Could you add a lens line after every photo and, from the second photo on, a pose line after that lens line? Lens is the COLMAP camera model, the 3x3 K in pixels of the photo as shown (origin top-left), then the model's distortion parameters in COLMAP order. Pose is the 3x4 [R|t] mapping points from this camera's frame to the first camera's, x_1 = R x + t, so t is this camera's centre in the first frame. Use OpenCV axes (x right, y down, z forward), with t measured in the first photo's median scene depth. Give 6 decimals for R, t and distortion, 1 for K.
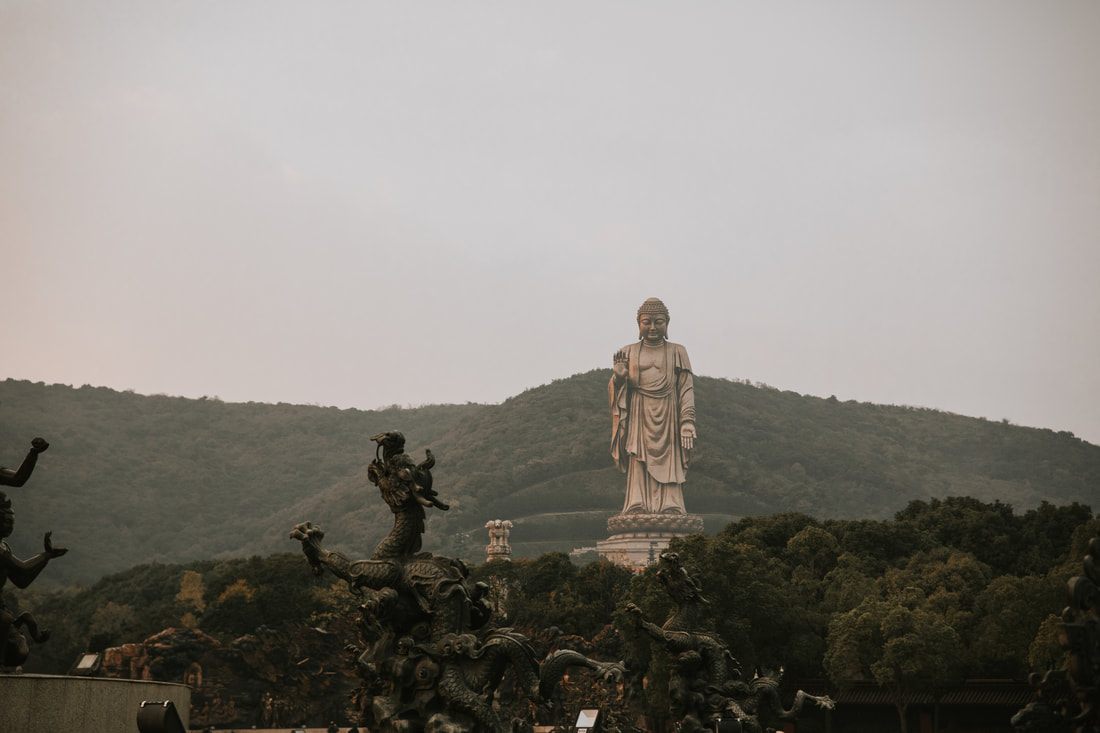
lens RADIAL K [[2081.5, 0, 550.0], [0, 2081.5, 366.5], [0, 0, 1]] dist [0.470731, -0.349080]
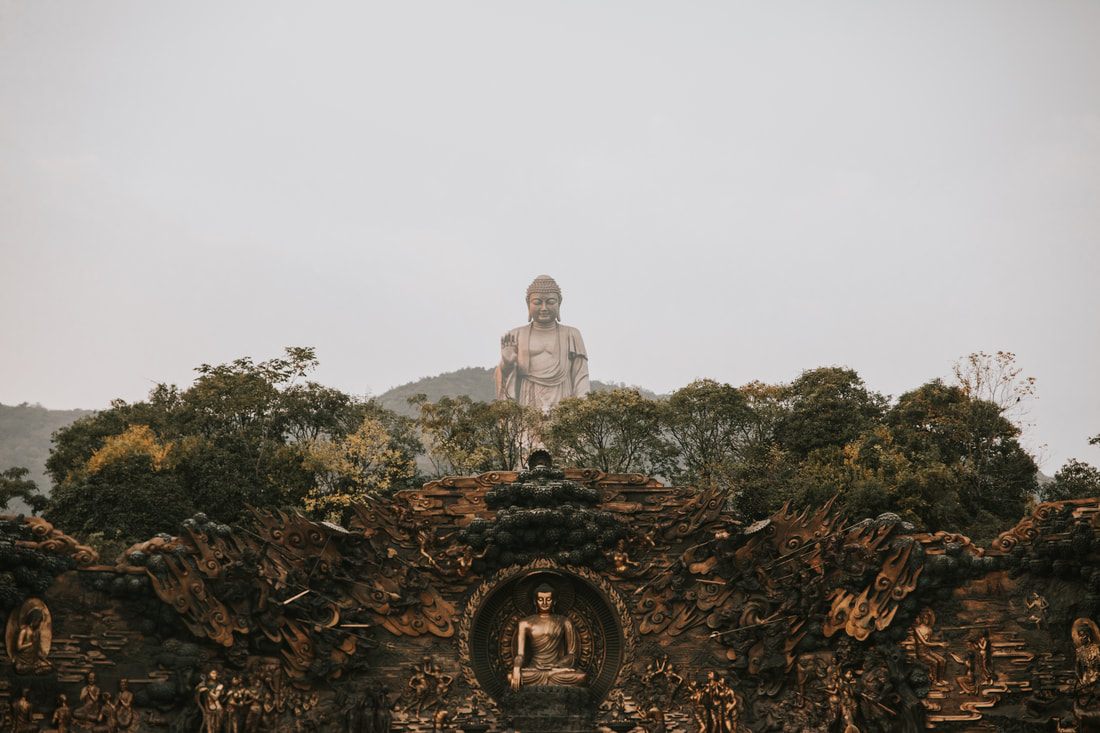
lens RADIAL K [[2081.5, 0, 550.0], [0, 2081.5, 366.5], [0, 0, 1]] dist [0.470731, -0.349080]
pose [[0.996865, -0.002429, 0.079085, -0.018991], [0.003541, 0.999897, -0.013923, 0.018985], [-0.079043, 0.014159, 0.996771, 0.109561]]
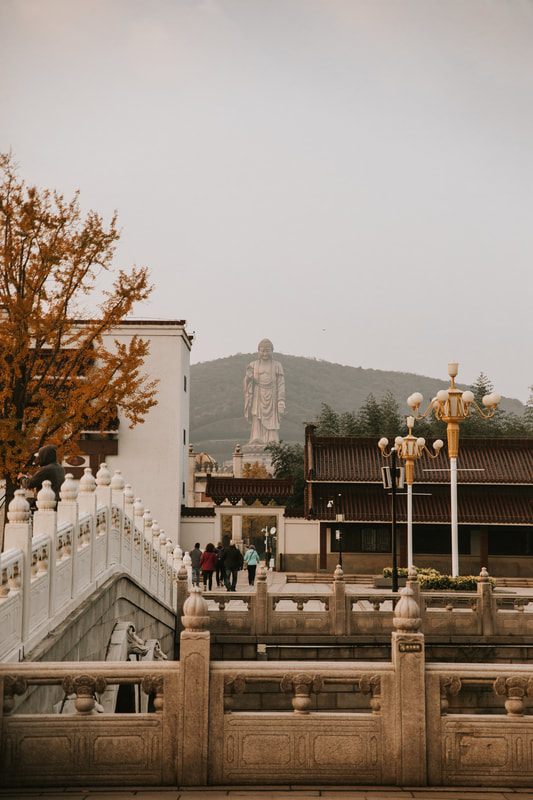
lens RADIAL K [[1513.8, 0, 266.5], [0, 1513.8, 400.0], [0, 0, 1]] dist [0.470731, -0.349080]
pose [[0.998290, 0.014824, 0.056547, -0.033753], [-0.019143, 0.996876, 0.076622, -0.088105], [-0.055234, -0.077574, 0.995455, -0.495180]]
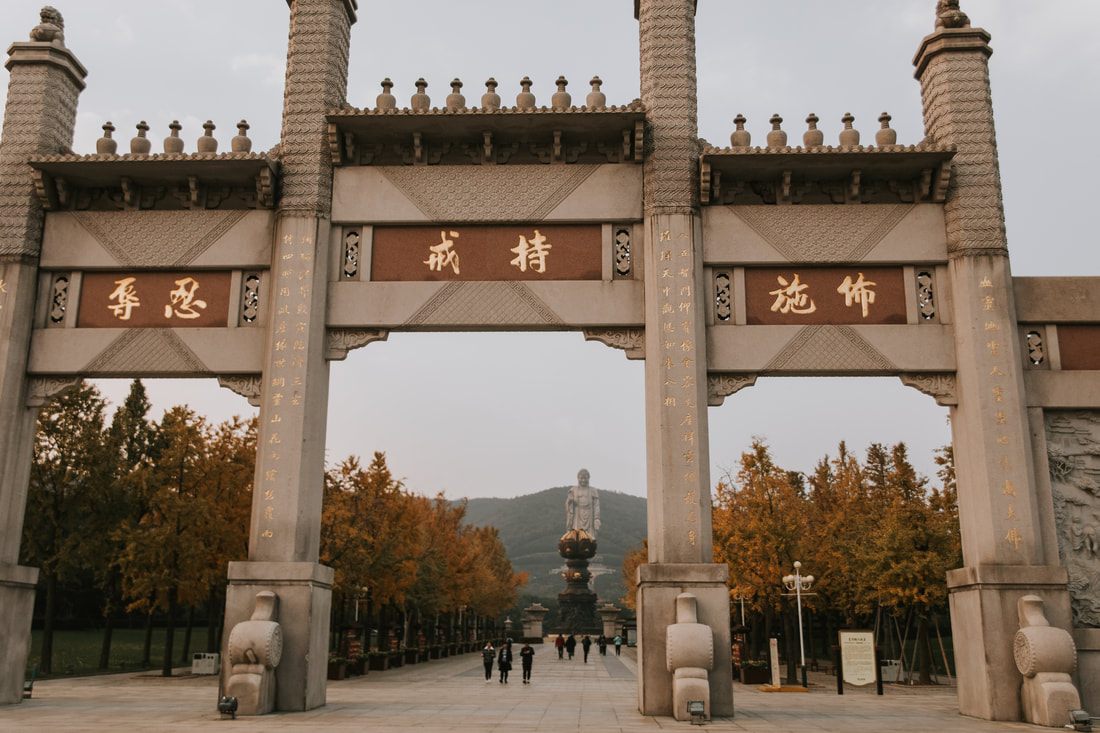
lens RADIAL K [[1043.1, 0, 550.0], [0, 1043.1, 366.5], [0, 0, 1]] dist [0.004010, 0.007492]
pose [[0.998897, 0.018080, 0.043337, -0.048565], [-0.014314, 0.996219, -0.085692, -0.047275], [-0.044722, 0.084977, 0.995379, -0.265808]]
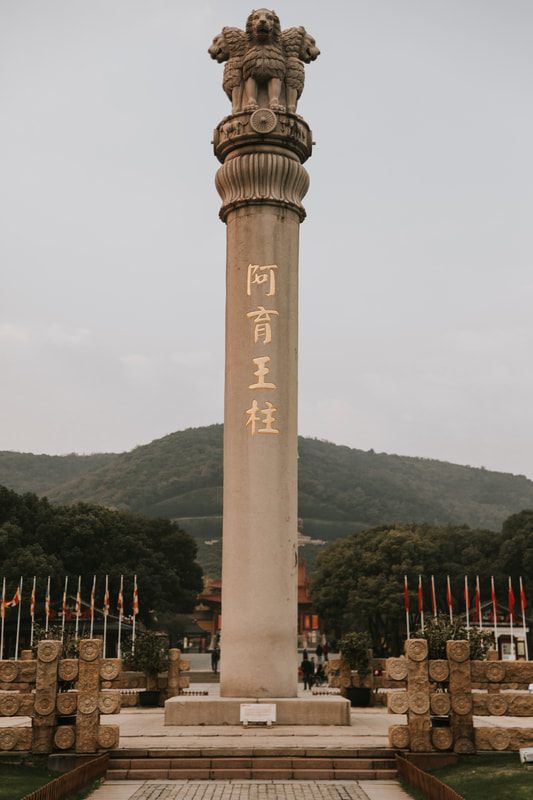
lens RADIAL K [[1194.3, 0, 266.5], [0, 1194.3, 400.0], [0, 0, 1]] dist [0.262656, -0.020965]
pose [[0.996848, 0.017194, 0.077448, -0.009371], [-0.013330, 0.998654, -0.050129, 0.035226], [-0.078205, 0.048938, 0.995735, 0.243405]]
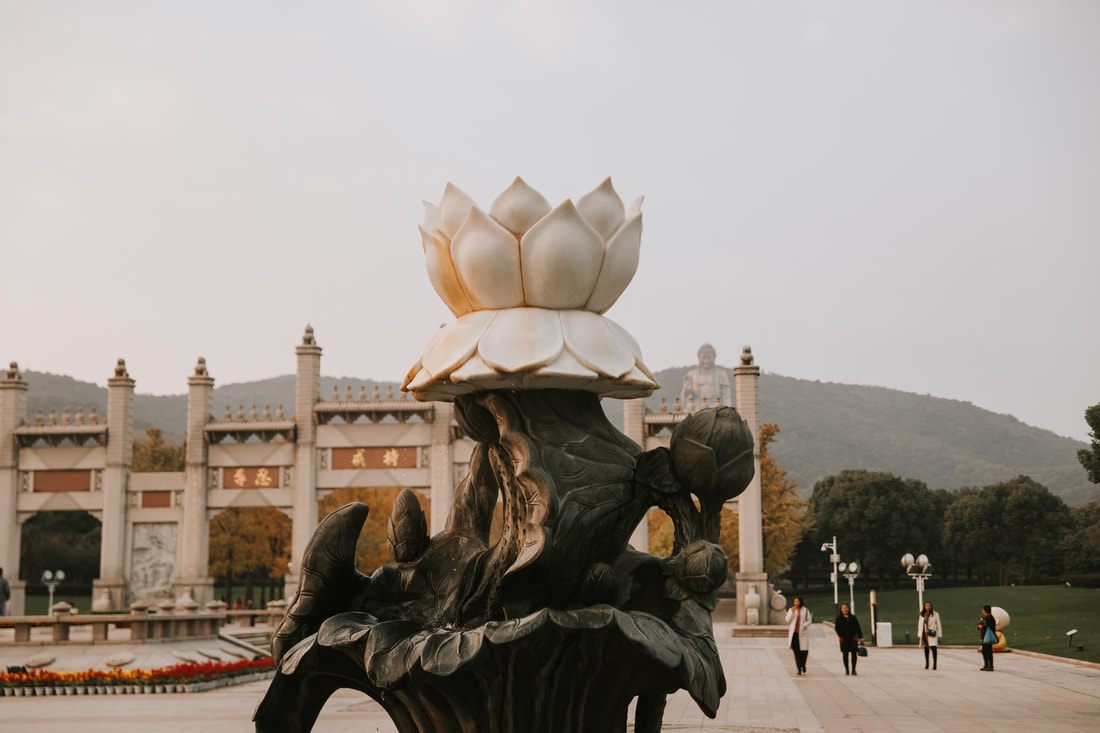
lens RADIAL K [[1642.1, 0, 550.0], [0, 1642.1, 366.5], [0, 0, 1]] dist [0.262656, -0.020965]
pose [[0.999363, -0.008368, -0.034704, -0.032408], [0.009597, 0.999327, 0.035393, -0.063295], [0.034384, -0.035704, 0.998771, -0.355302]]
